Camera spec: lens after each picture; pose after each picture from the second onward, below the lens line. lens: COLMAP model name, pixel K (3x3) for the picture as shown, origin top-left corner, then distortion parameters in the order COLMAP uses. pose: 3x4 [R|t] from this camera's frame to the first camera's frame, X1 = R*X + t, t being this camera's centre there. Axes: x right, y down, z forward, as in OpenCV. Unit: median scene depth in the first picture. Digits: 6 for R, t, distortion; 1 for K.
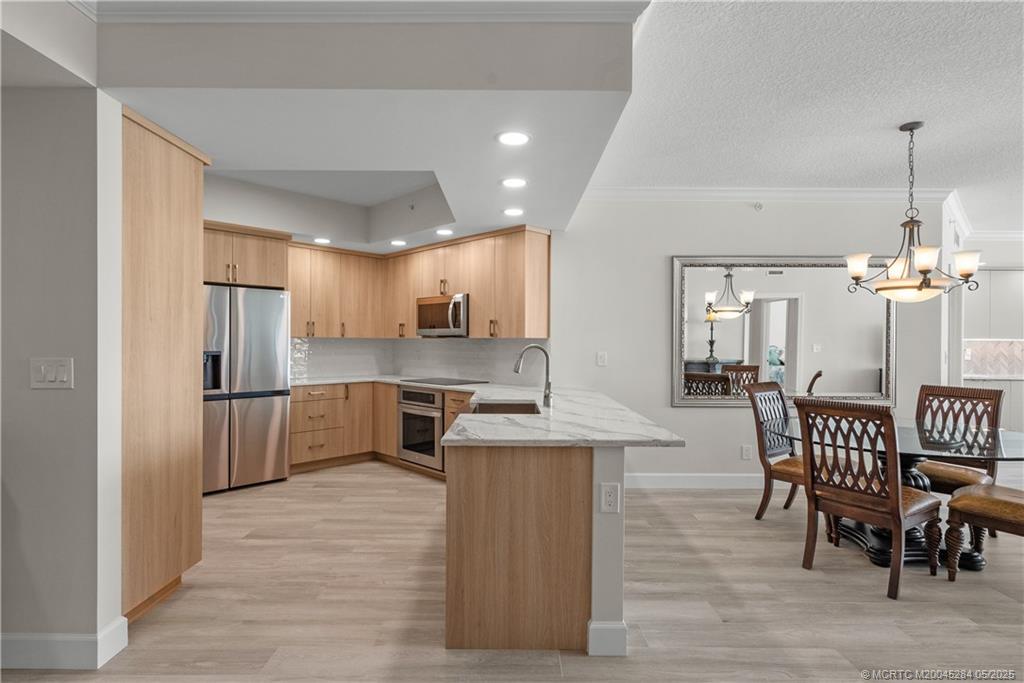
lens RADIAL K [[511.1, 0, 511.9], [0, 511.1, 346.1], [0, 0, 1]] dist [0.003600, 0.000383]
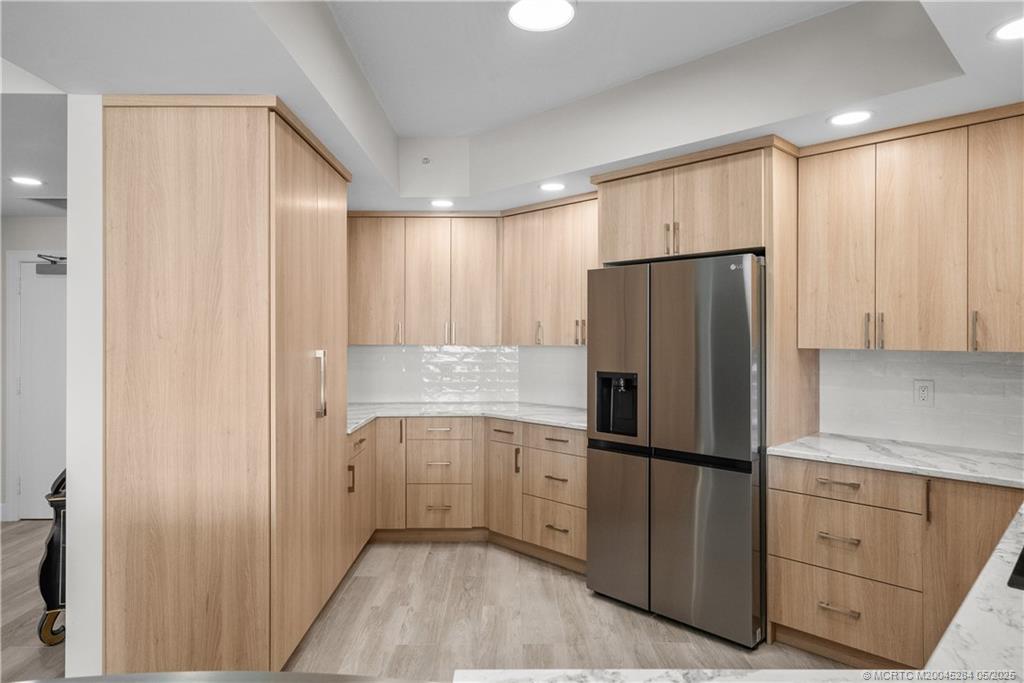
lens RADIAL K [[614.0, 0, 510.7], [0, 614.0, 336.3], [0, 0, 1]] dist [0.001425, -0.000491]
pose [[0.003966, -0.008511, -0.999956, 0.137833], [-0.006425, 0.999943, -0.008536, -0.025598], [0.999971, 0.006458, 0.003911, 0.805530]]
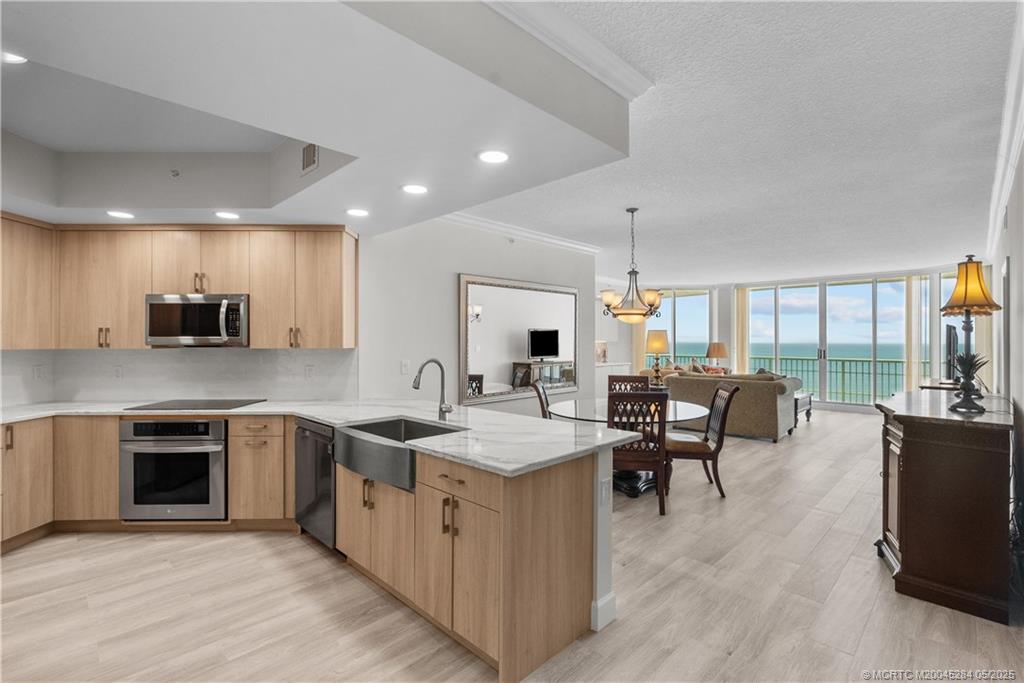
lens RADIAL K [[471.0, 0, 512.0], [0, 471.0, 341.5], [0, 0, 1]] dist [0.000588, 0.000256]
pose [[0.701767, -0.009459, 0.712344, -0.348819], [0.009000, 0.999950, 0.004411, -0.028298], [-0.712350, 0.003315, 0.701817, 0.181755]]
